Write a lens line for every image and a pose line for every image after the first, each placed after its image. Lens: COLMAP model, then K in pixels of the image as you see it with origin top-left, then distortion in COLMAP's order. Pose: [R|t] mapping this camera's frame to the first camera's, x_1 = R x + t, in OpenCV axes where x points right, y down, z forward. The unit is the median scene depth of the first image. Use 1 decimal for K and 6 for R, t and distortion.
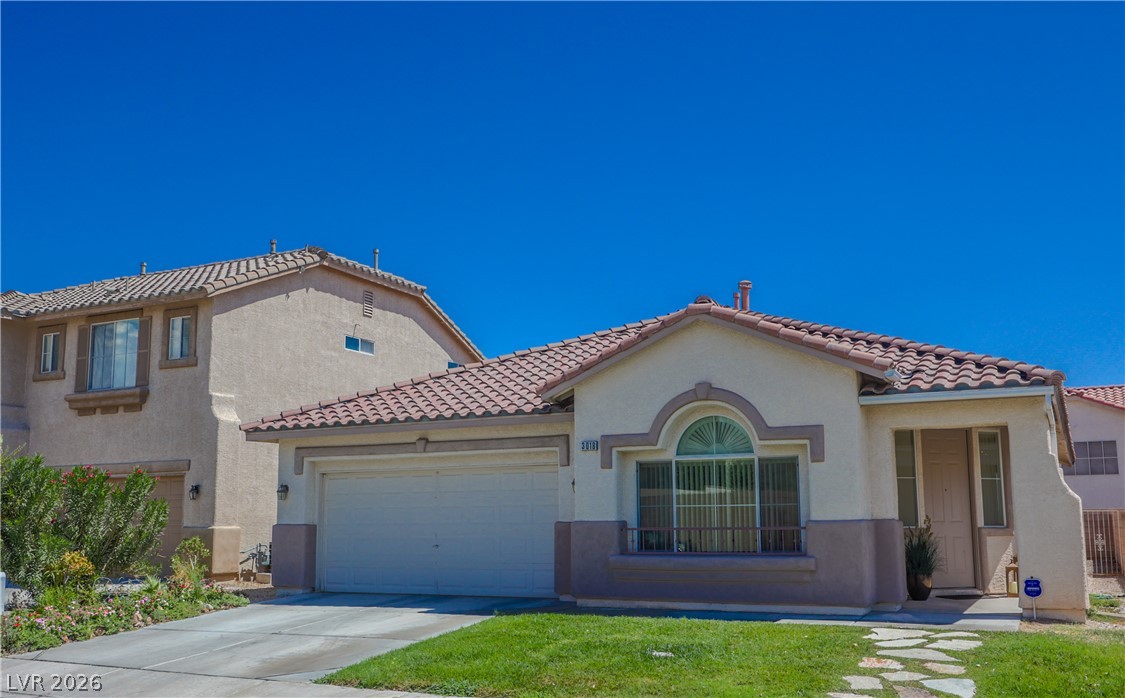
lens RADIAL K [[1111.4, 0, 562.5], [0, 1111.4, 349.0], [0, 0, 1]] dist [-0.000676, -0.006597]
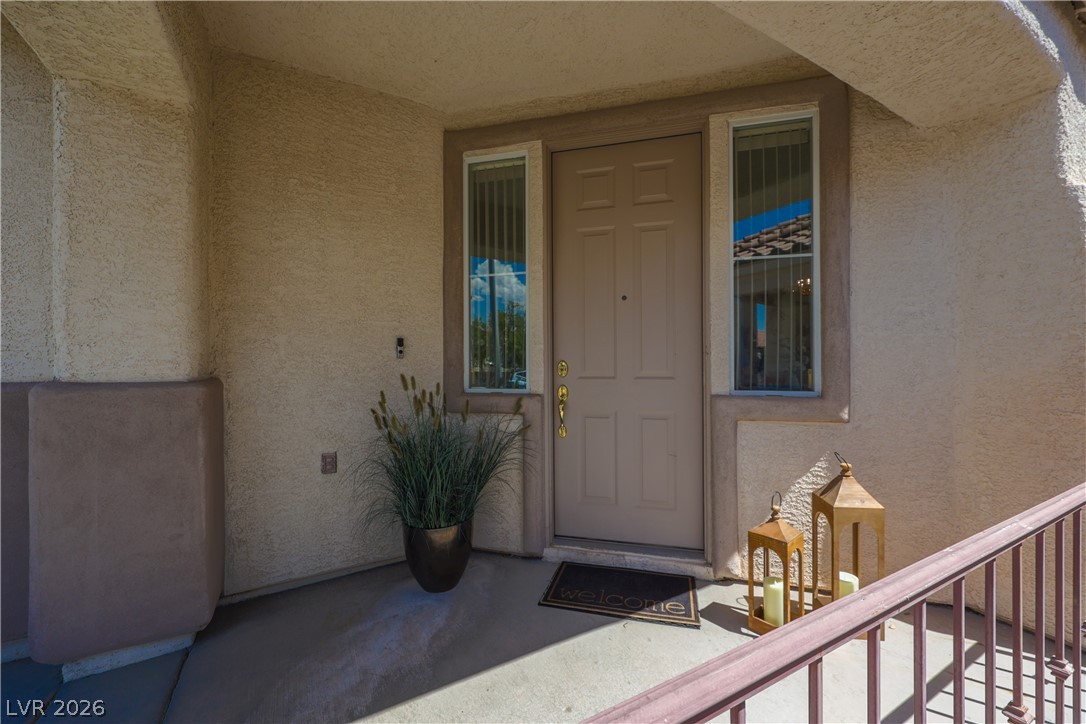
lens RADIAL K [[432.9, 0, 543.0], [0, 432.9, 362.0], [0, 0, 1]] dist [-0.001433, -0.000040]
pose [[0.815215, 0.000222, -0.579159, 0.448552], [0.091097, 0.987503, 0.128605, 0.138915], [0.571949, -0.157601, 0.805007, 0.937013]]
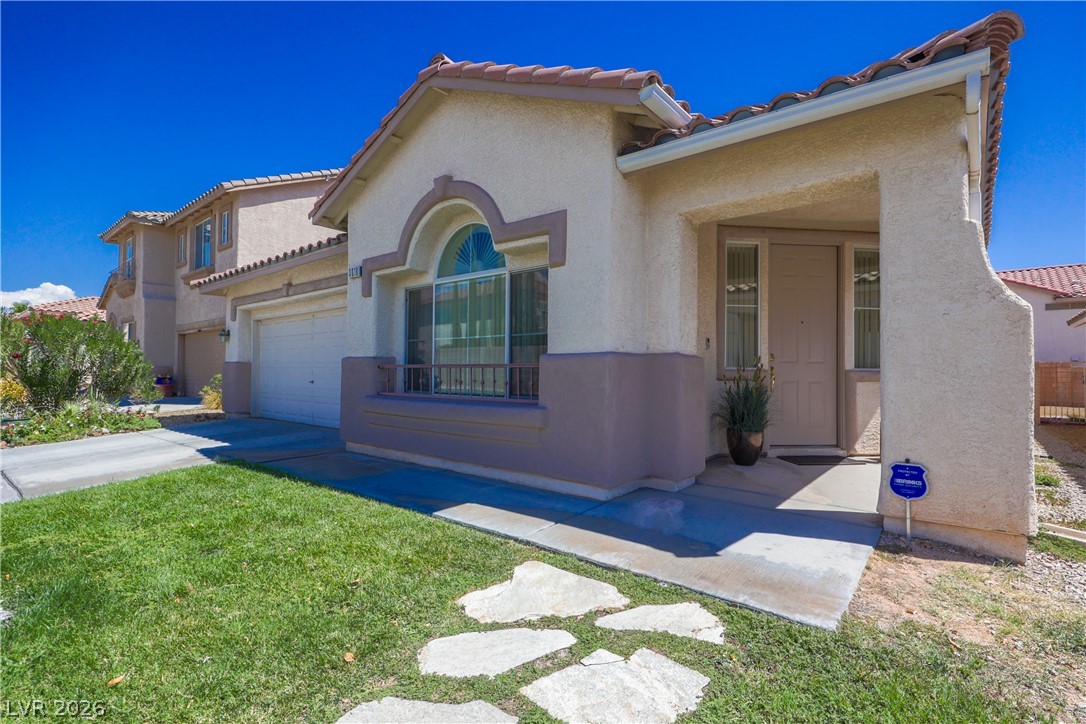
lens RADIAL K [[540.9, 0, 543.0], [0, 540.9, 362.0], [0, 0, 1]] dist [0.001730, -0.000474]
pose [[0.972424, 0.008141, -0.233076, 0.280720], [0.024342, 0.990389, 0.136153, 0.107592], [0.231944, -0.138072, 0.962880, 0.643320]]
